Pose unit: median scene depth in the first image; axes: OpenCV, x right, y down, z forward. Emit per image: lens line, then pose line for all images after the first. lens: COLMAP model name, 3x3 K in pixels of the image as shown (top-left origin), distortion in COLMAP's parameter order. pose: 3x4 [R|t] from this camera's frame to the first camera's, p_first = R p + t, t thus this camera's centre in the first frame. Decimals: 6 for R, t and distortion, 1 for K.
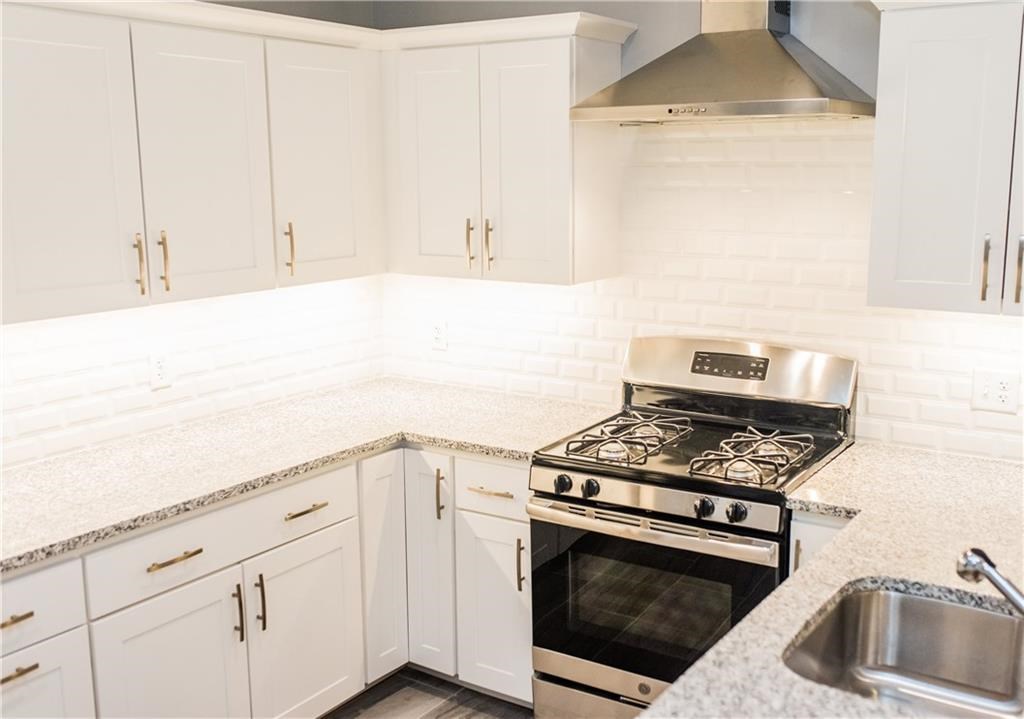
lens RADIAL K [[1059.5, 0, 550.0], [0, 1059.5, 361.3], [0, 0, 1]] dist [0.000773, 0.000000]
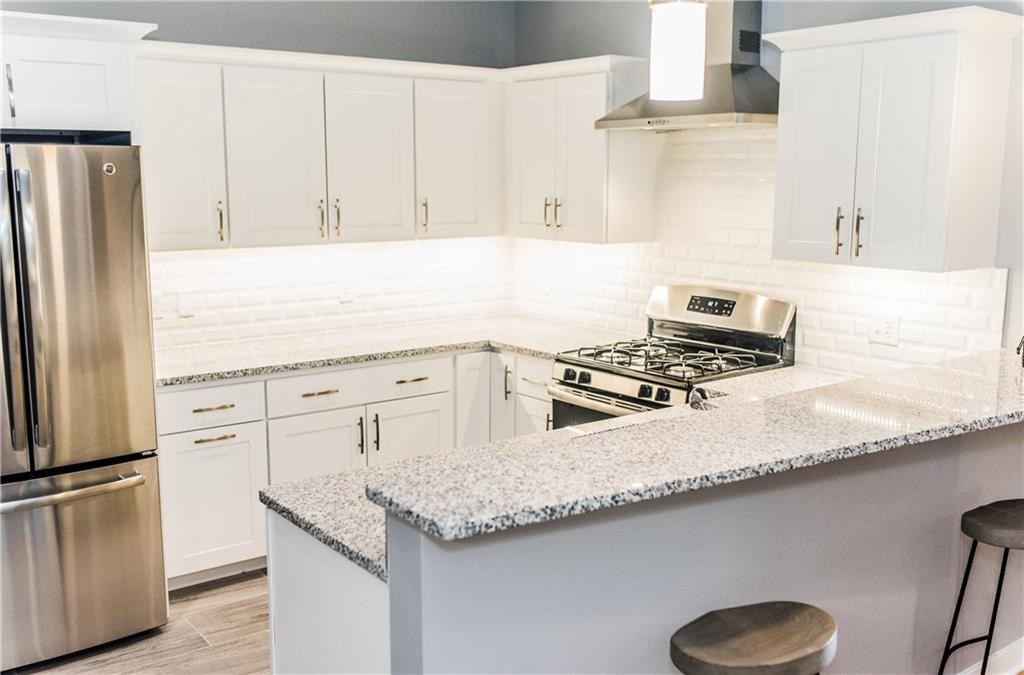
lens RADIAL K [[1037.8, 0, 511.3], [0, 1037.8, 337.6], [0, 0, 1]] dist [0.018411, 0.000000]
pose [[0.936965, 0.060322, -0.344177, 0.408299], [-0.068260, 0.997607, -0.010981, 0.080872], [0.342691, 0.033782, 0.938841, -0.368480]]
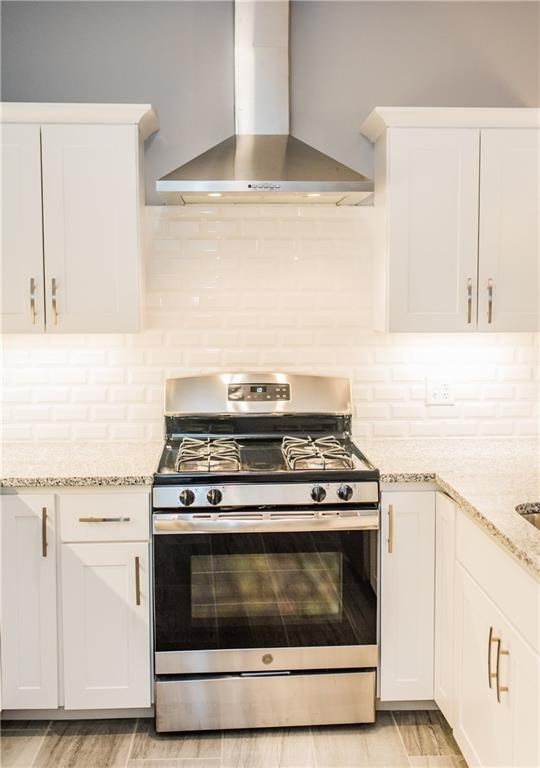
lens RADIAL K [[794.7, 0, 287.3], [0, 794.7, 357.7], [0, 0, 1]] dist [0.000773, 0.000000]
pose [[0.809842, -0.043436, 0.585037, -0.375877], [0.104991, 0.991886, -0.071693, 0.036473], [-0.577176, 0.119484, 0.807831, 0.209302]]
